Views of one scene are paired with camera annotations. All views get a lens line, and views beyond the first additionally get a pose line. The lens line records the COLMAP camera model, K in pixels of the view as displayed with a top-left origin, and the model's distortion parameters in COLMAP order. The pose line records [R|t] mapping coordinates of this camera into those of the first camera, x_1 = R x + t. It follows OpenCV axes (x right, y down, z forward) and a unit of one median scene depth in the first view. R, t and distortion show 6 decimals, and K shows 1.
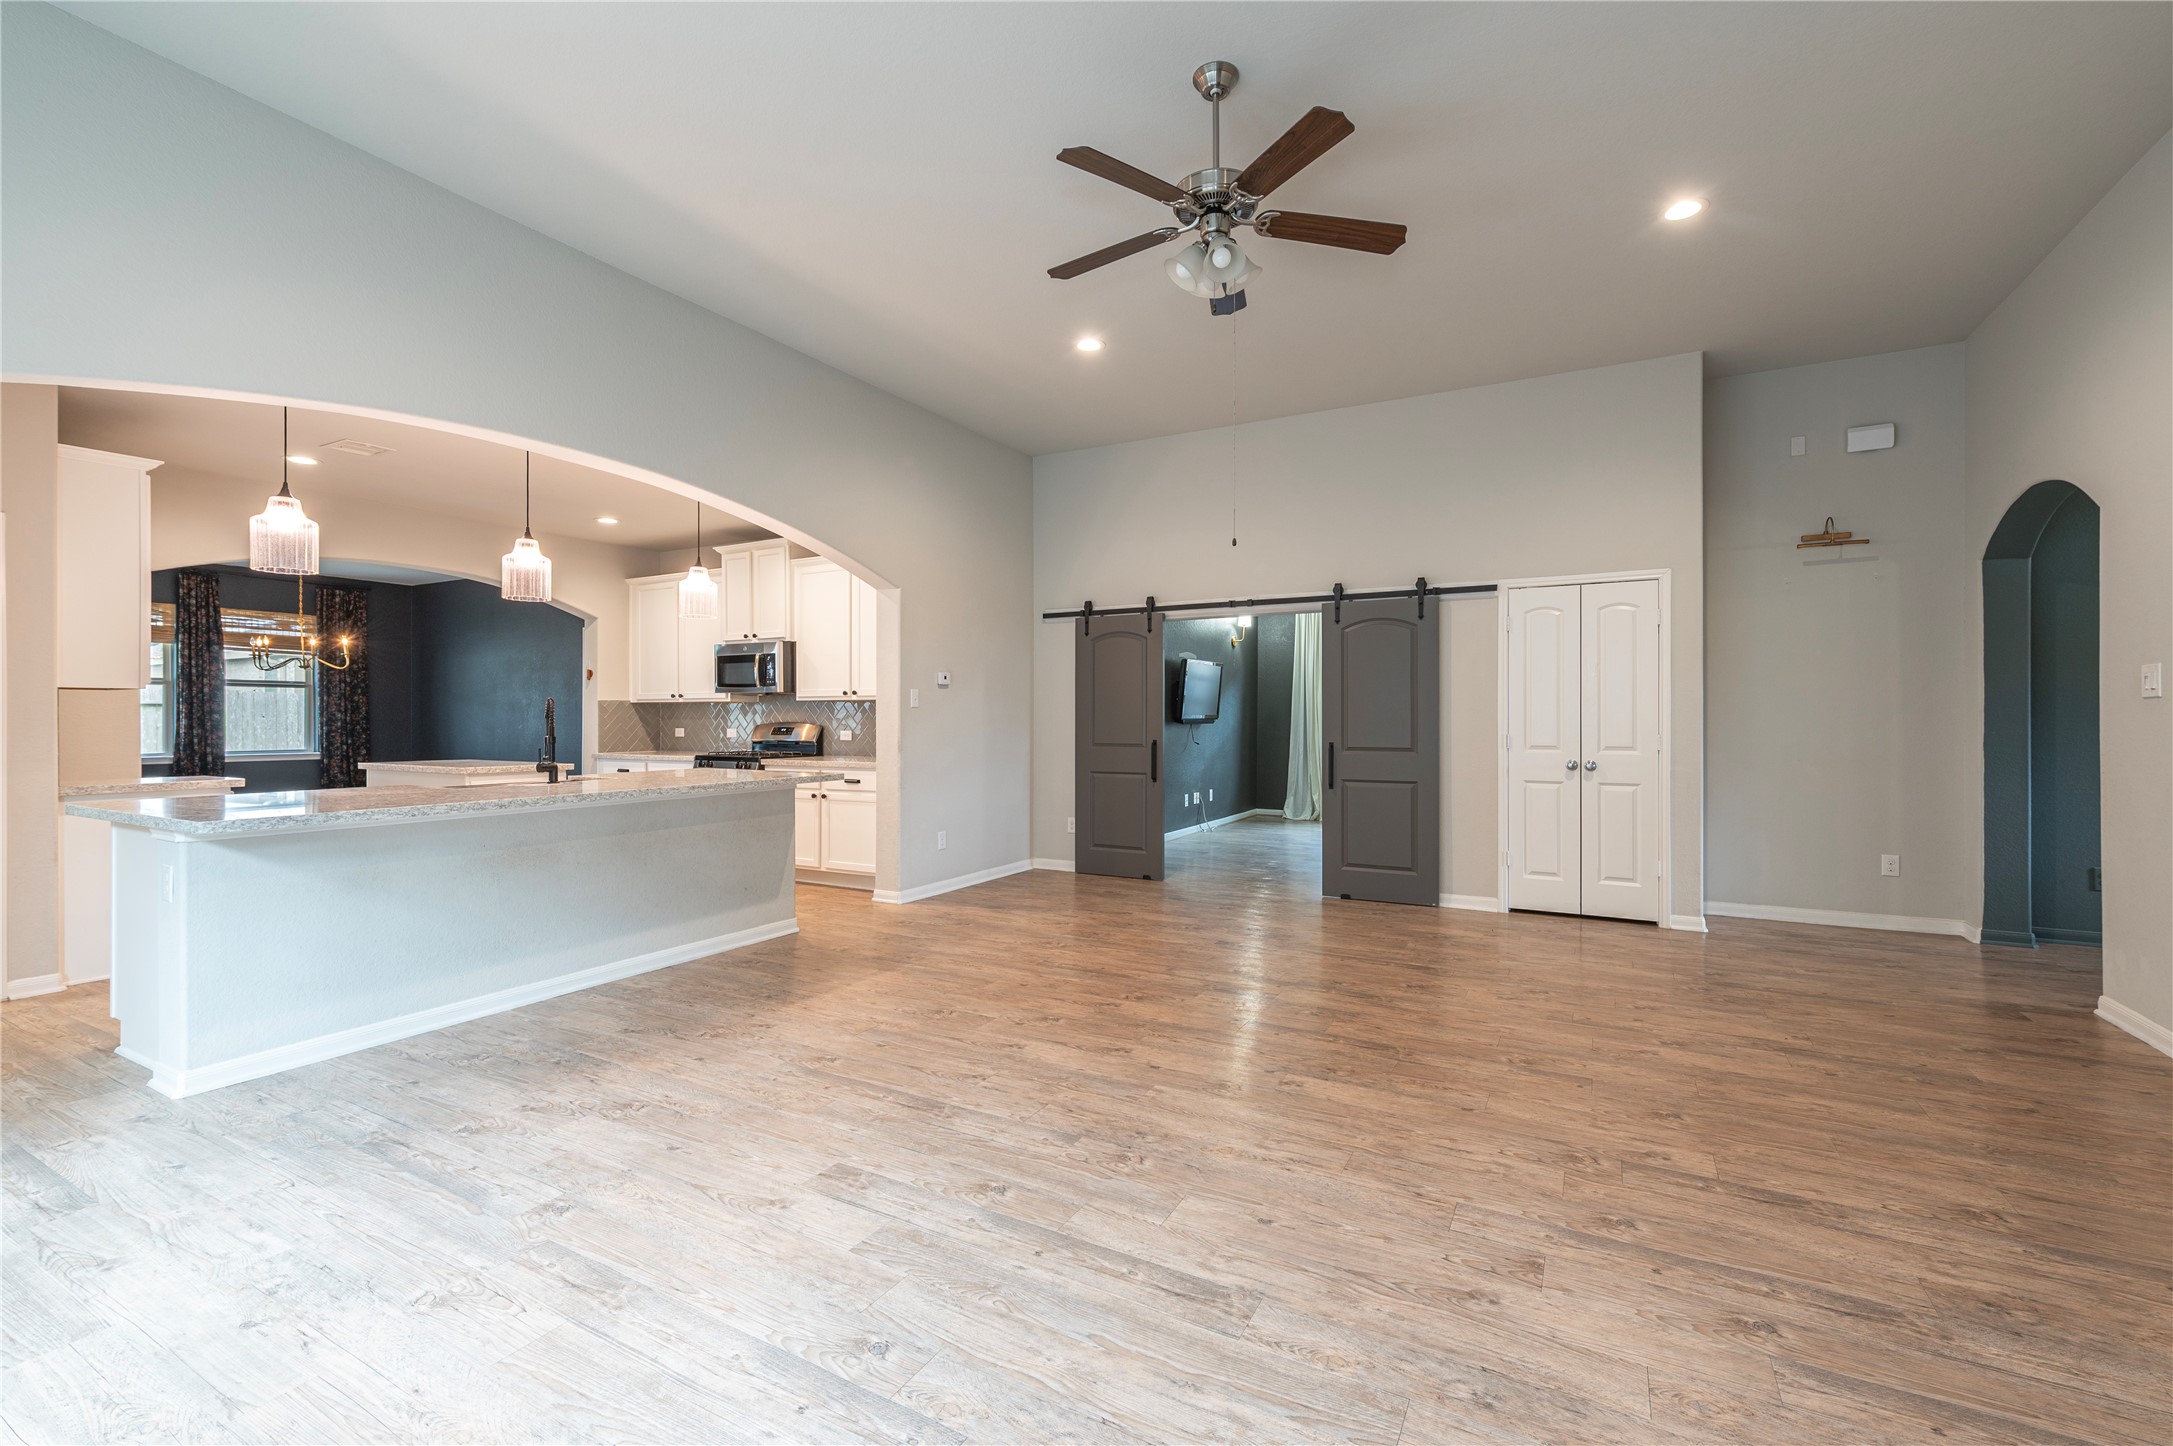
lens RADIAL K [[920.2, 0, 1081.9], [0, 920.2, 716.3], [0, 0, 1]] dist [0.005177, 0.000608]
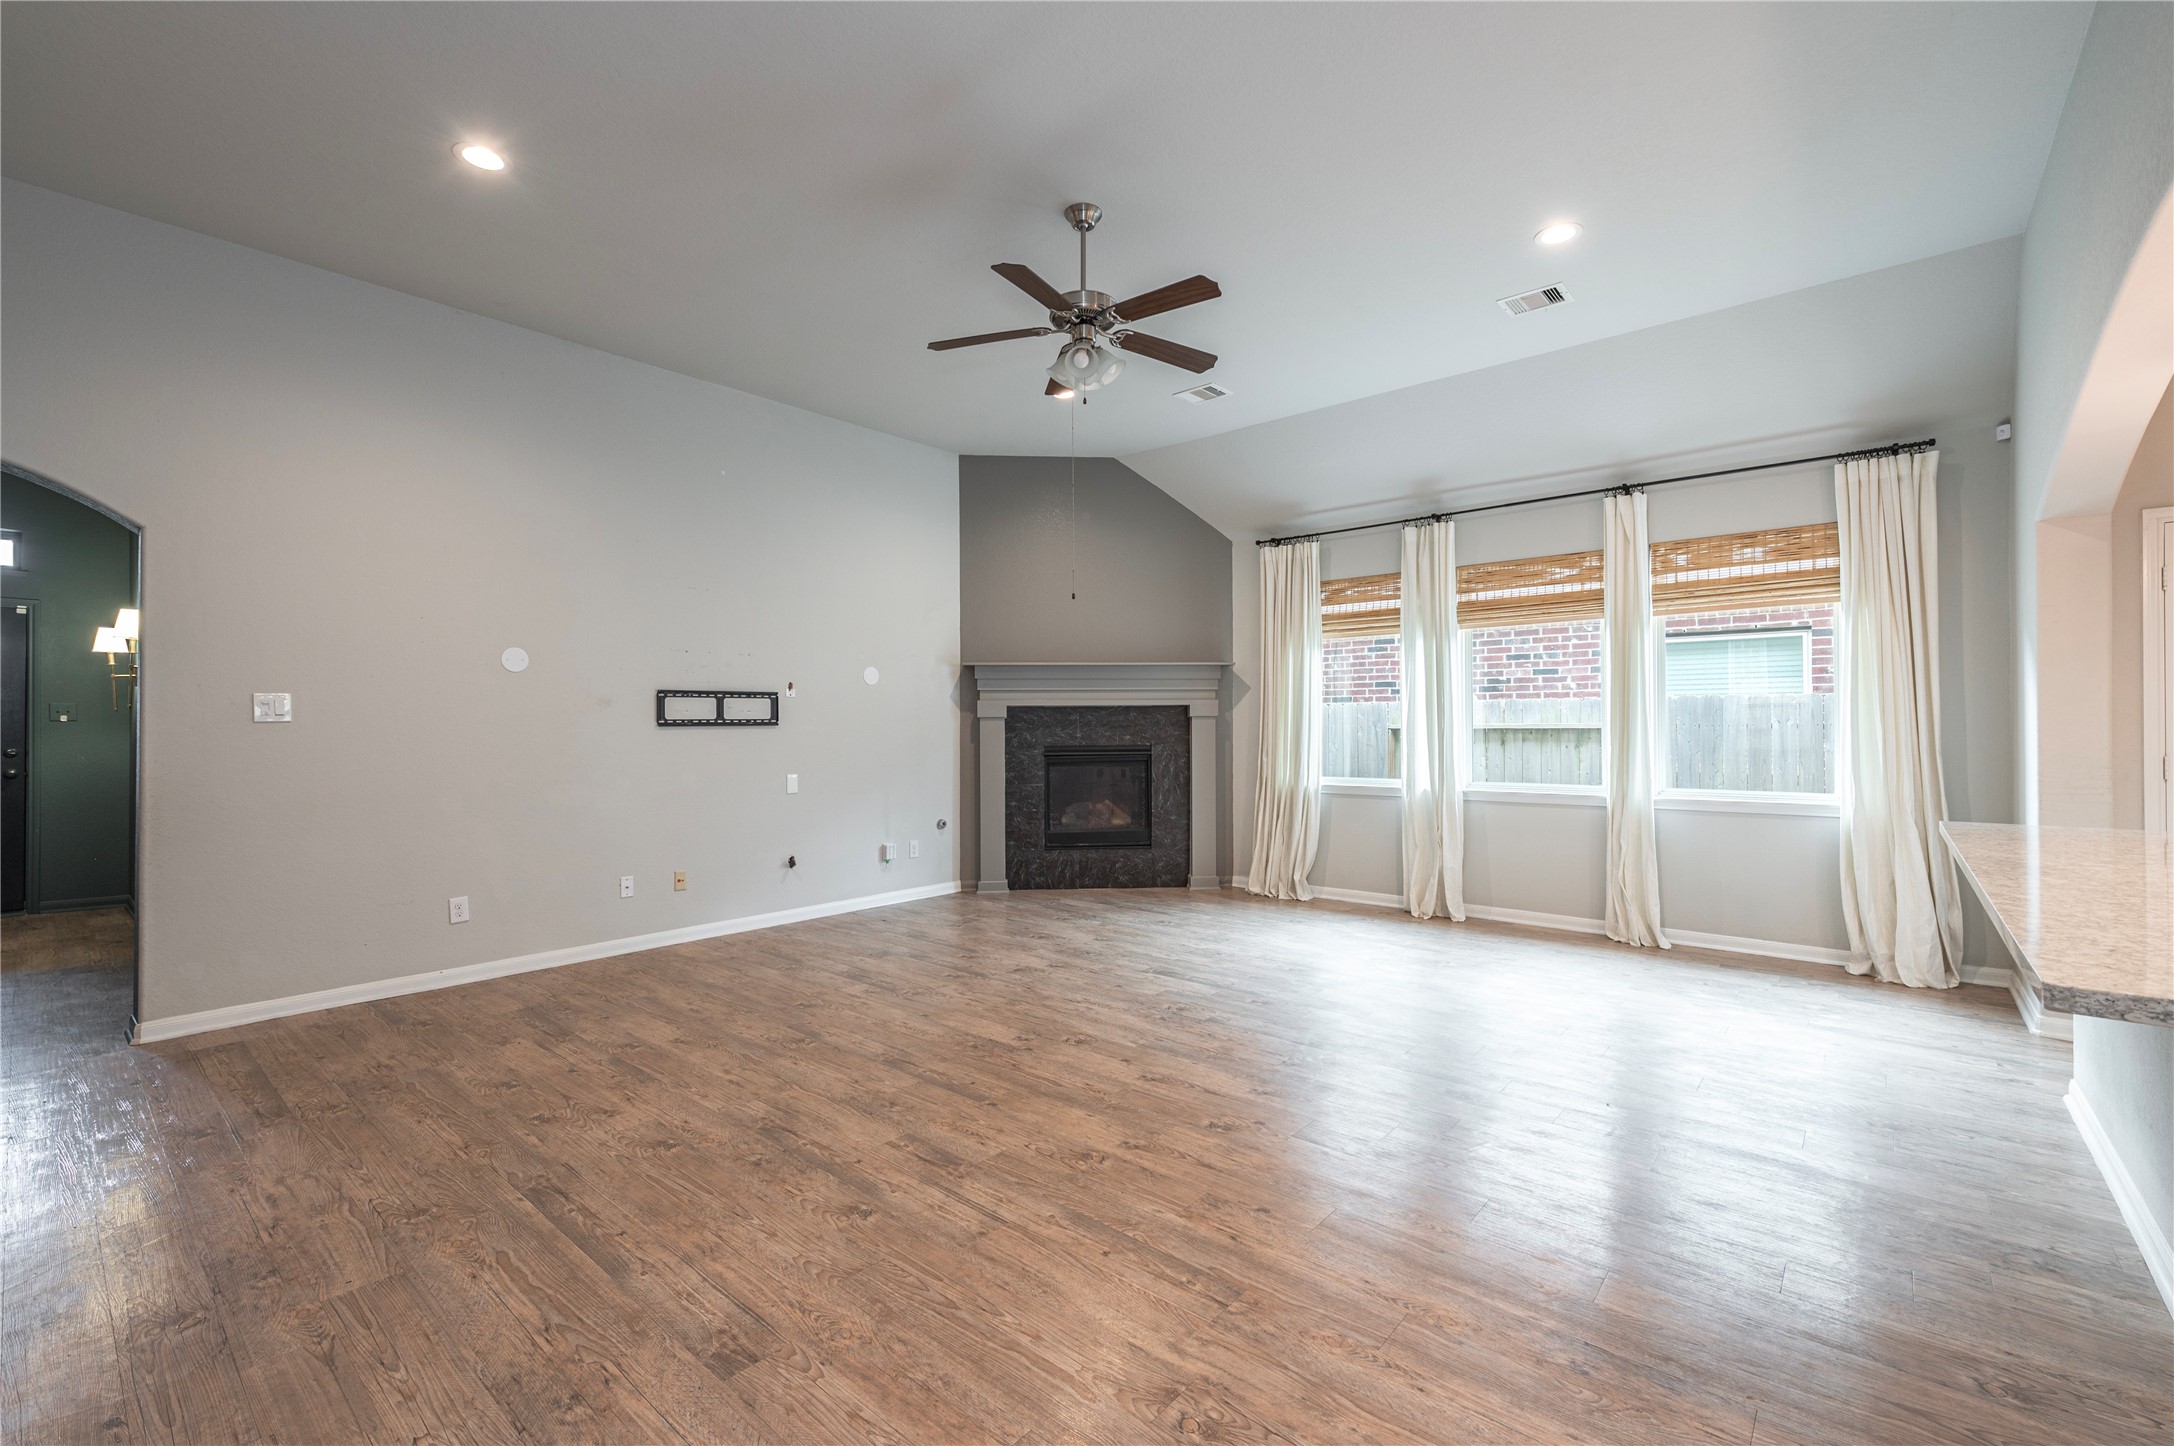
lens RADIAL K [[920.6, 0, 1098.6], [0, 920.6, 708.8], [0, 0, 1]] dist [0.005177, 0.000608]
pose [[-0.982677, 0.007538, 0.185173, -0.101127], [0.004305, 0.999831, -0.017857, -0.013185], [-0.185276, -0.016750, -0.982544, 2.259770]]
